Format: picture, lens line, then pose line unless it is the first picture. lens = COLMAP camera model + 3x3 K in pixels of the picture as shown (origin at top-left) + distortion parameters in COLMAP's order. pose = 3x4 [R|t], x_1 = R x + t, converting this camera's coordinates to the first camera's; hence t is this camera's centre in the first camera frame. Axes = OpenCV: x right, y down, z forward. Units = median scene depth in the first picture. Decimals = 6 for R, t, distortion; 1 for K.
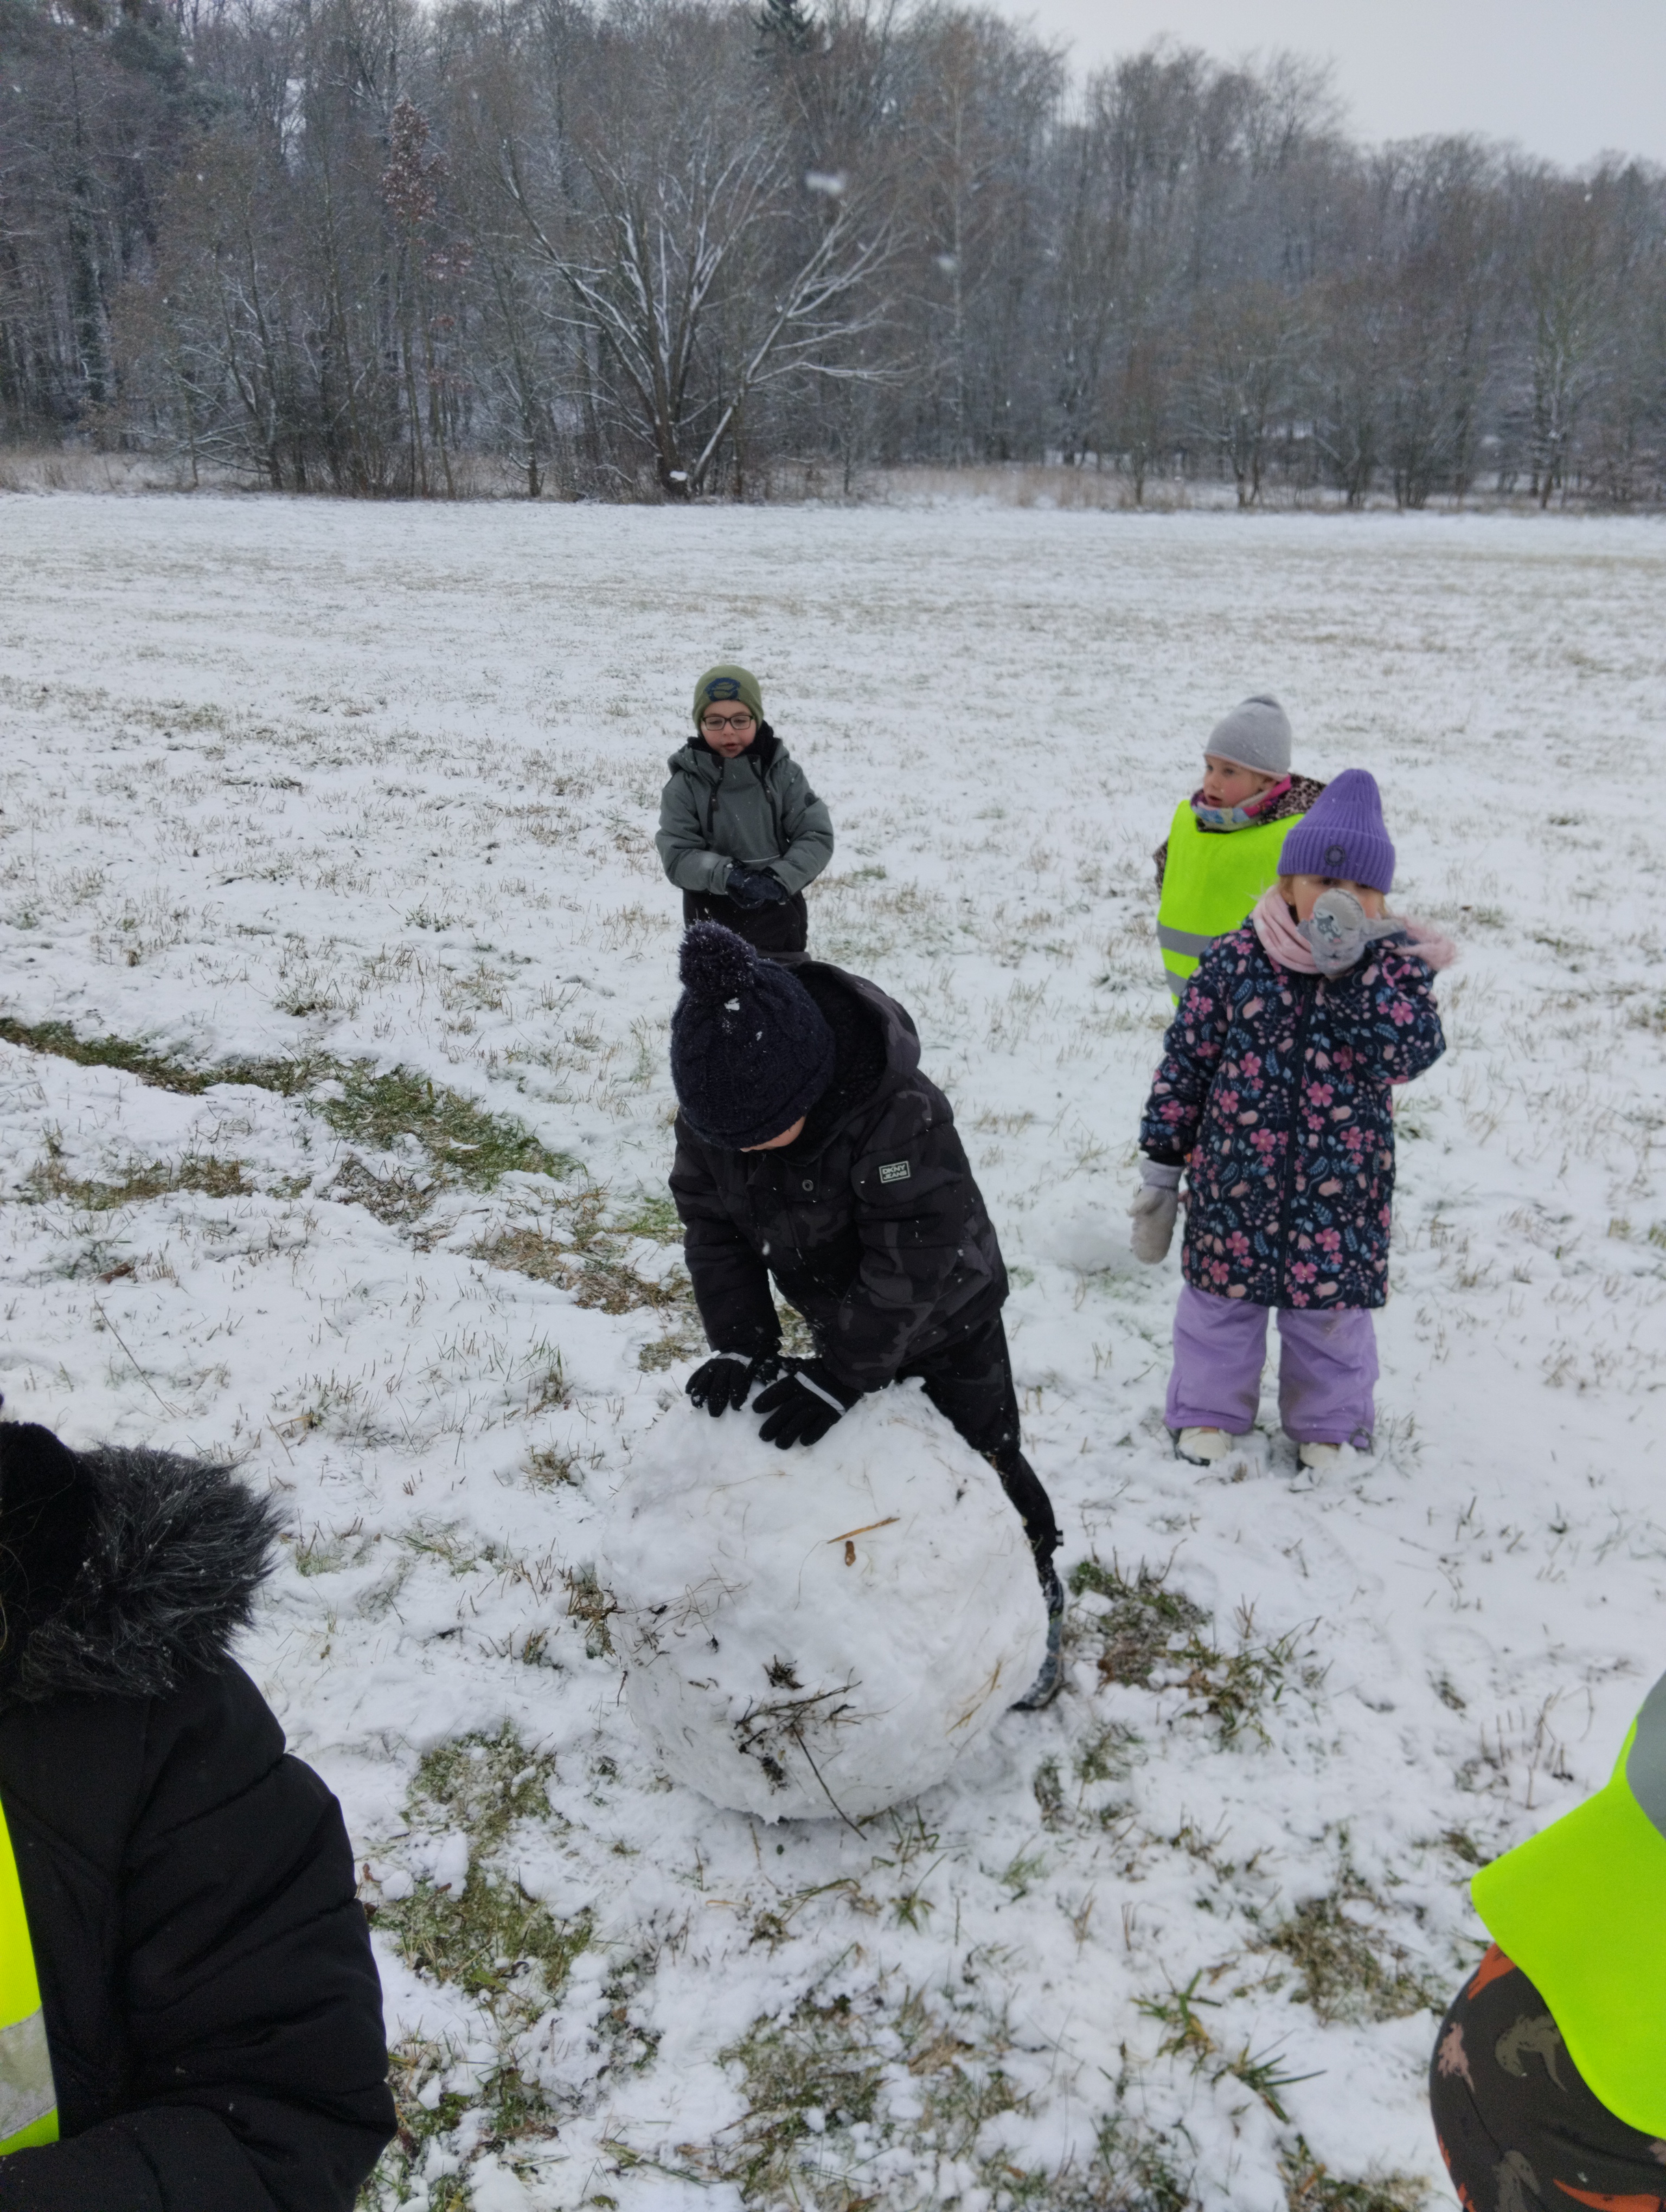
lens RADIAL K [[1840.5, 0, 784.5], [0, 1840.5, 1114.0], [0, 0, 1]] dist [0.086825, -0.177011]
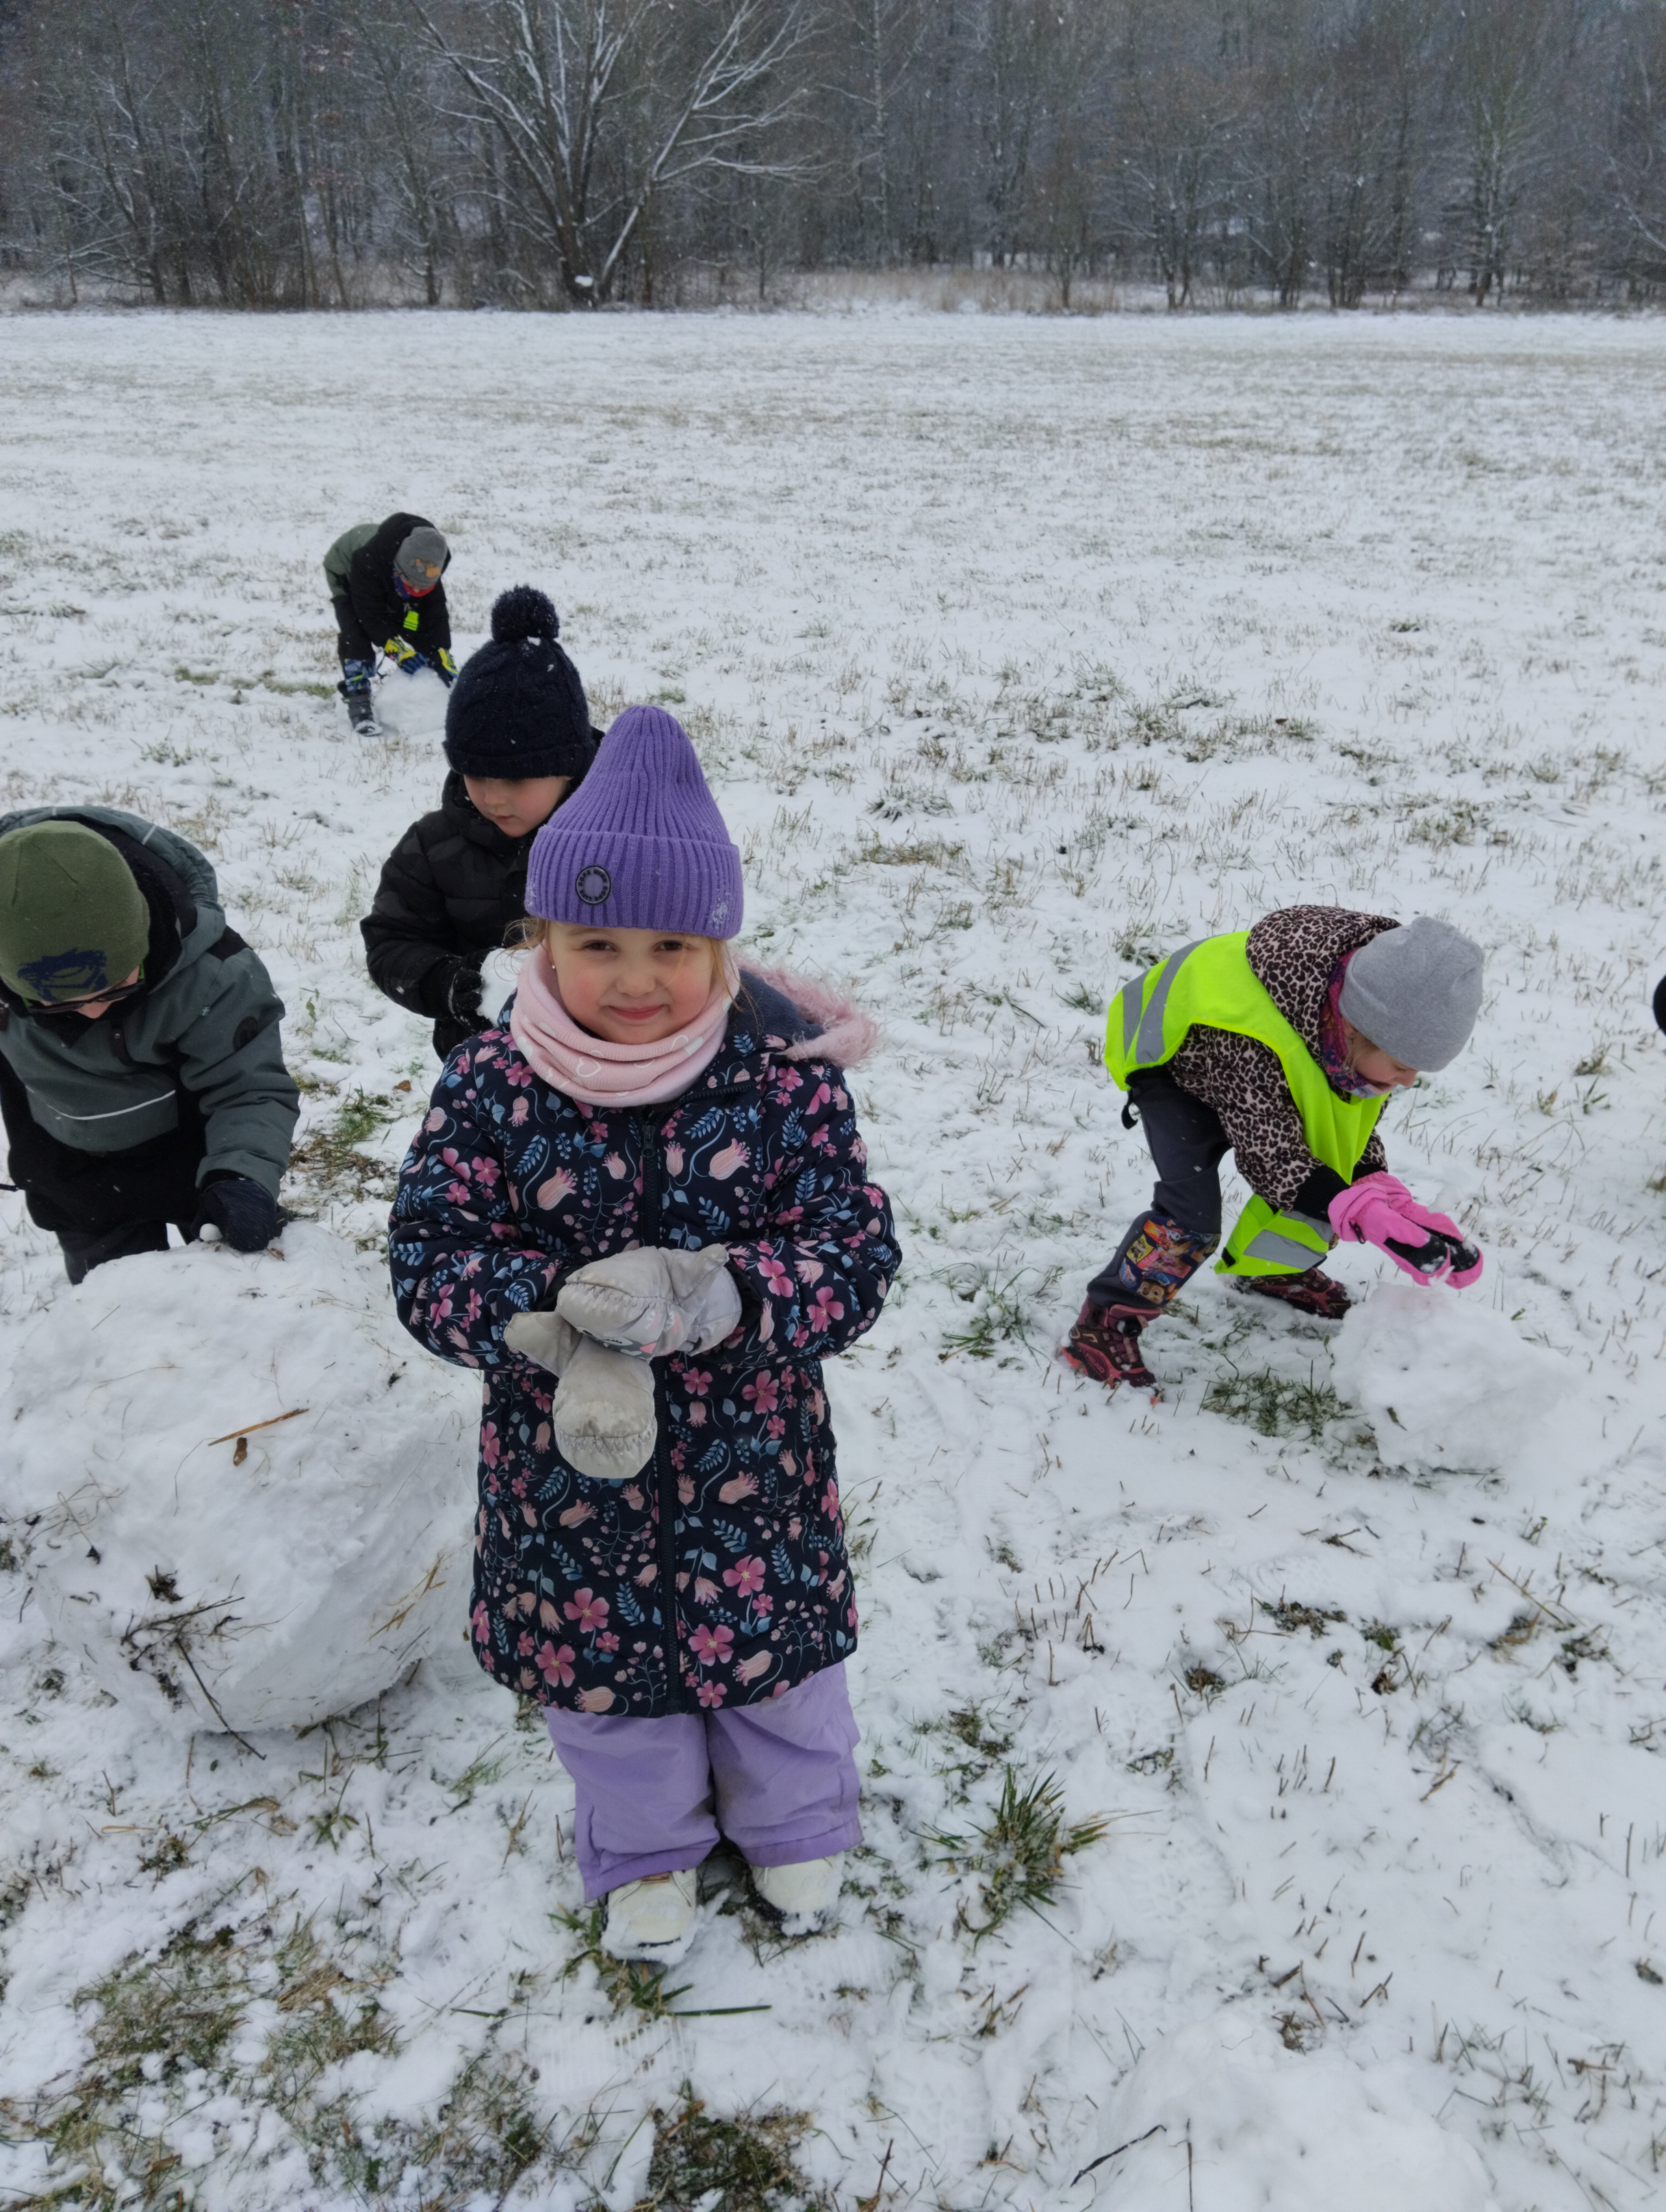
lens RADIAL K [[1853.5, 0, 799.6], [0, 1853.5, 1099.3], [0, 0, 1]] dist [0.091911, -0.185864]
pose [[0.999121, -0.027503, 0.031622, 0.070433], [0.024894, 0.996474, 0.080121, 0.000523], [-0.033714, -0.079263, 0.996283, 0.025359]]
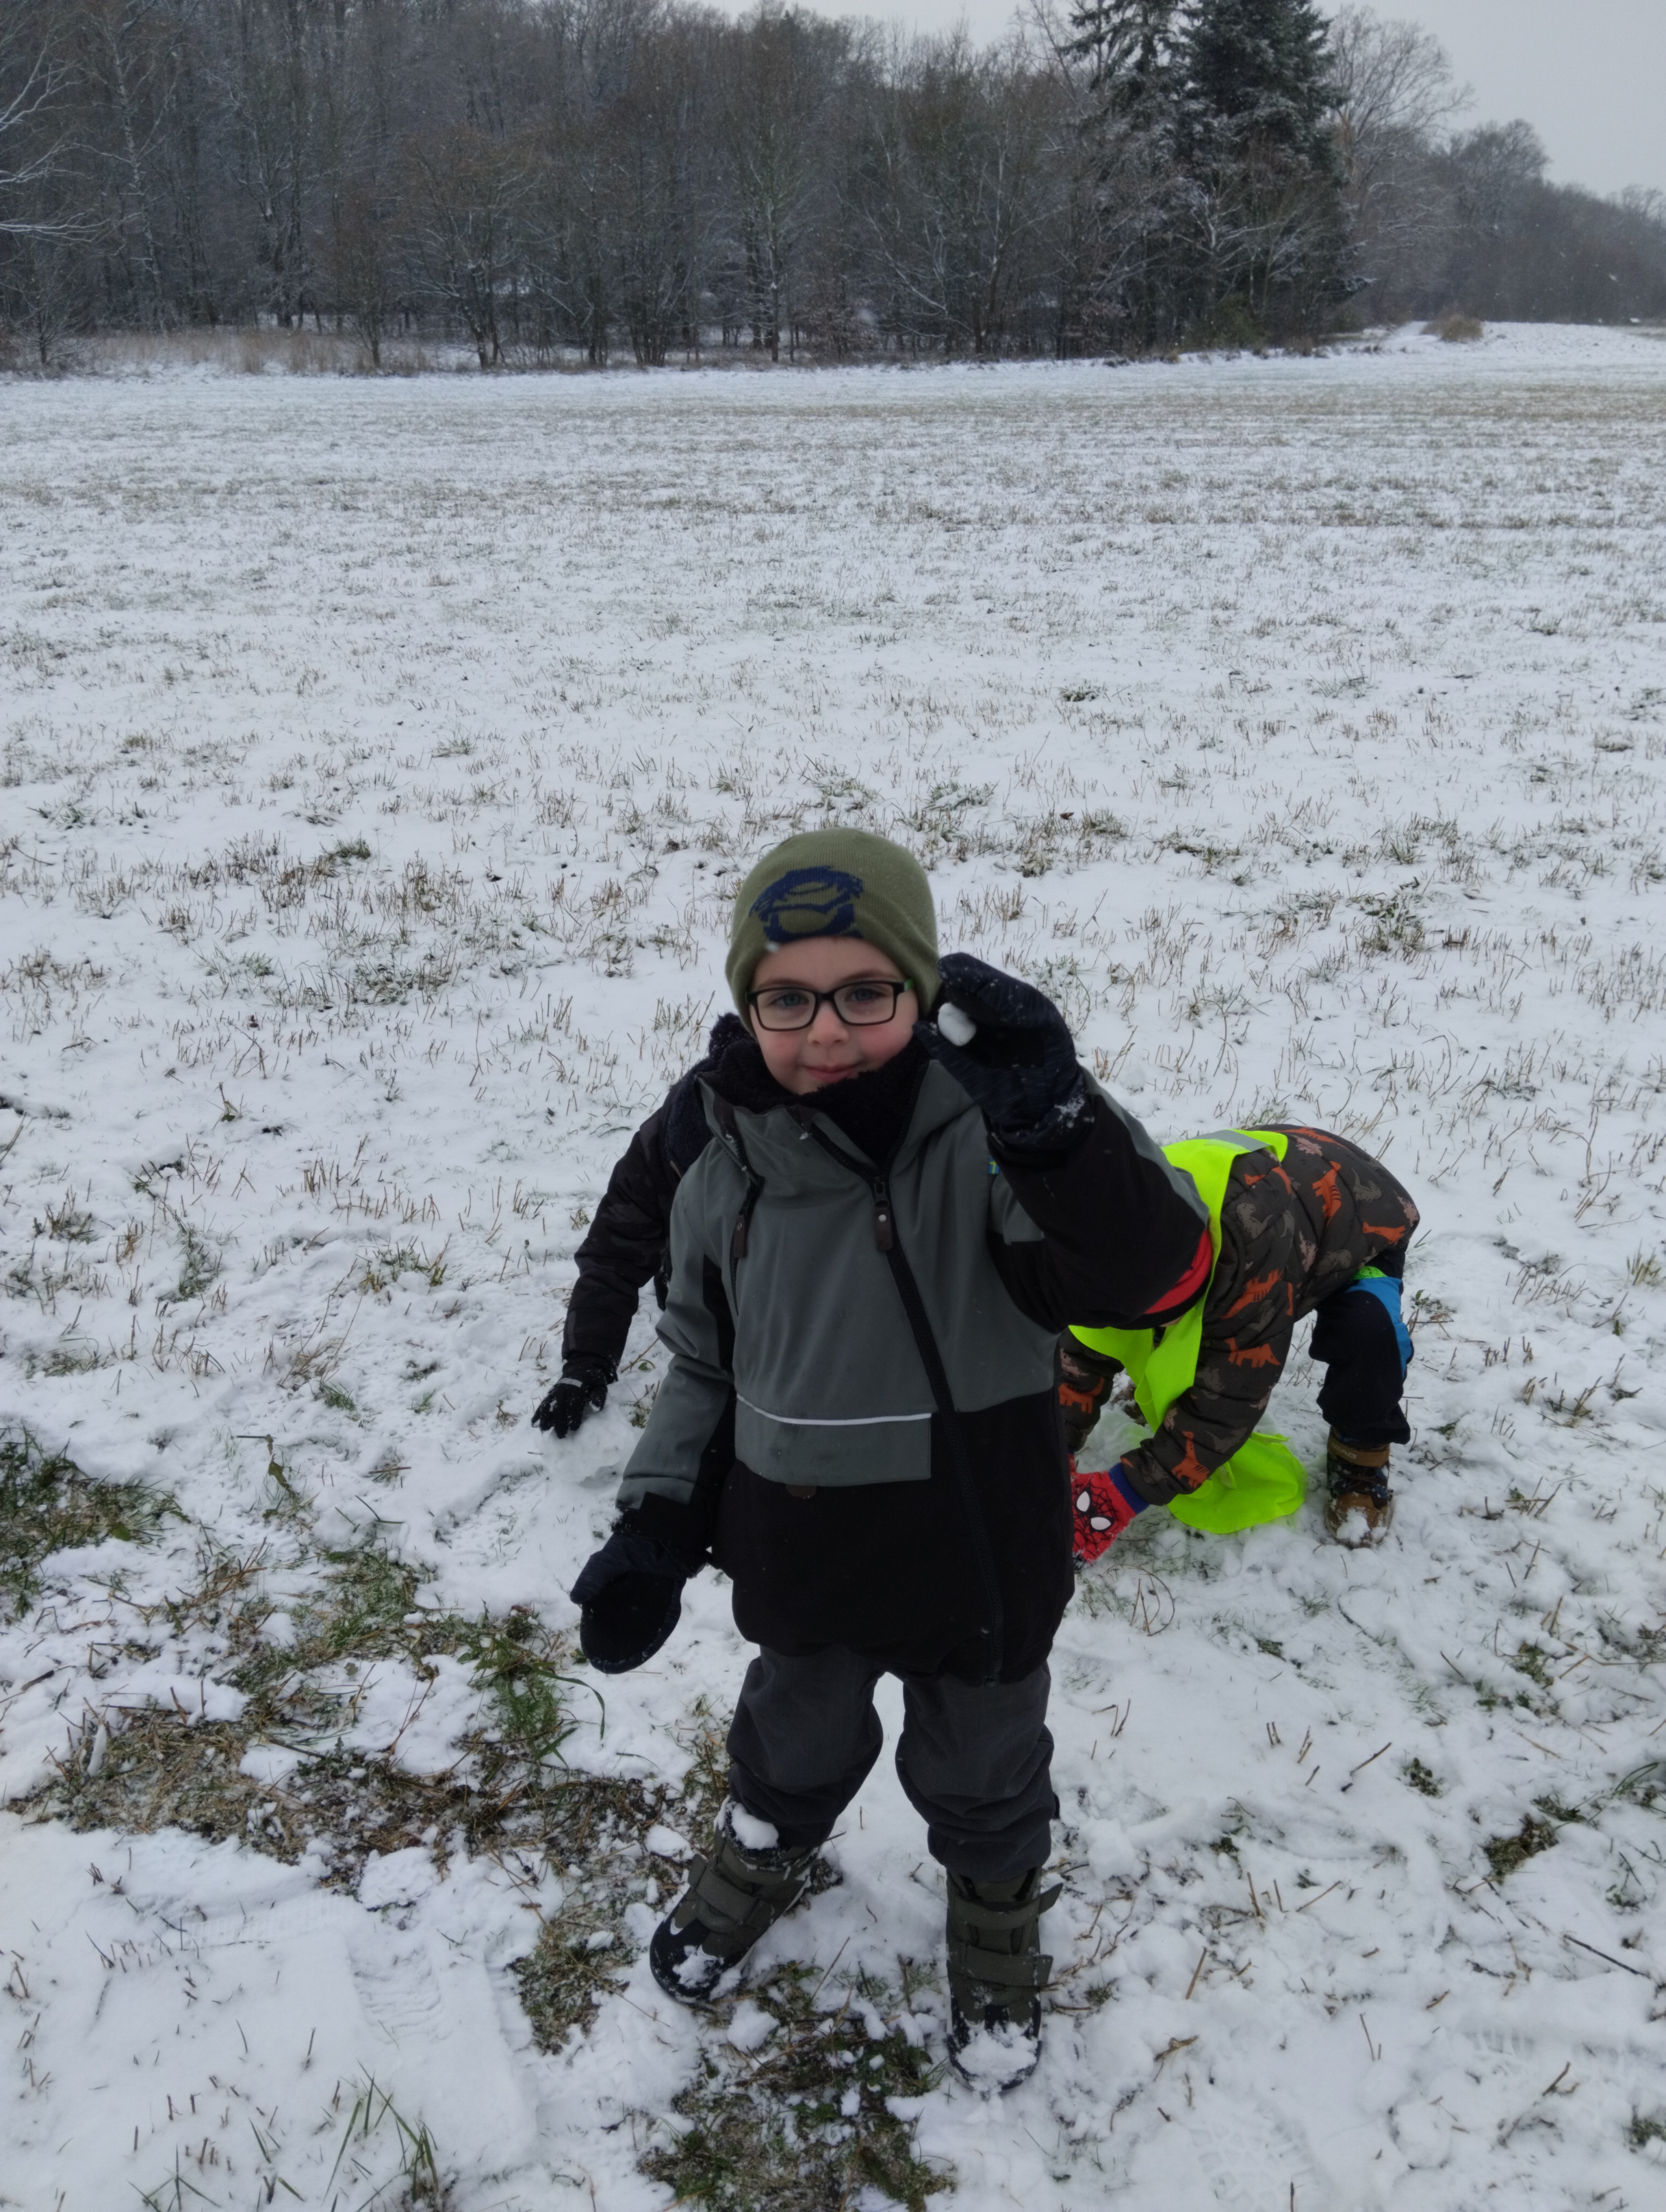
lens RADIAL K [[1853.5, 0, 799.6], [0, 1853.5, 1099.3], [0, 0, 1]] dist [0.091911, -0.185864]
pose [[0.920433, -0.167755, 0.353075, -0.061566], [0.148326, 0.985567, 0.081596, -0.060343], [-0.361667, -0.022733, 0.932030, 0.207235]]
